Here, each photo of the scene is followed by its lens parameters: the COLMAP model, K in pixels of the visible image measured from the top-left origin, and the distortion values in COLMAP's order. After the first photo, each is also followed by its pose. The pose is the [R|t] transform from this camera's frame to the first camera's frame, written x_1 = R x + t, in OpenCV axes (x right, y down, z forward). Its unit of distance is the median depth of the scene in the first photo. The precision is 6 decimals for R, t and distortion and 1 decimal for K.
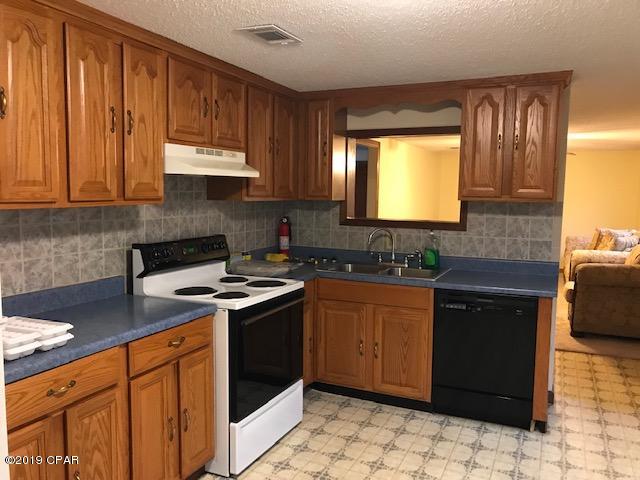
lens RADIAL K [[533.2, 0, 324.1], [0, 533.2, 237.9], [0, 0, 1]] dist [0.002305, -0.000502]
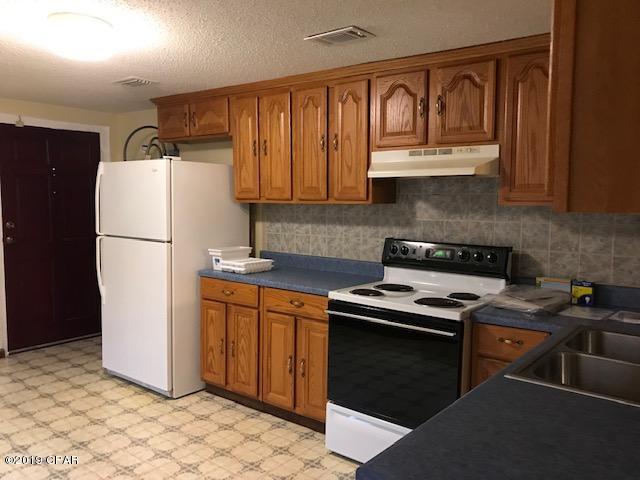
lens RADIAL K [[533.2, 0, 318.9], [0, 533.2, 242.6], [0, 0, 1]] dist [0.002305, -0.000502]
pose [[-0.257701, 0.065984, -0.963969, 0.874853], [-0.098816, 0.990635, 0.094226, -0.078842], [0.961158, 0.119537, -0.248768, 1.201743]]
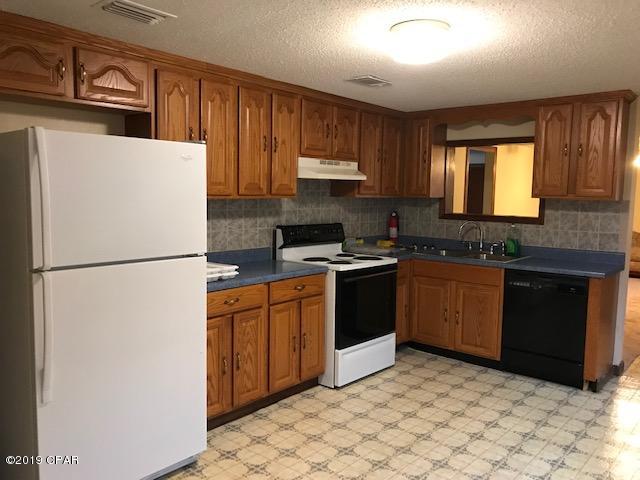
lens RADIAL K [[533.2, 0, 318.5], [0, 533.2, 239.4], [0, 0, 1]] dist [0.002305, -0.000502]
pose [[0.958078, 0.027018, -0.285231, 0.183414], [-0.028131, 0.999604, 0.000196, 0.048444], [0.285123, 0.007836, 0.958459, -0.399218]]
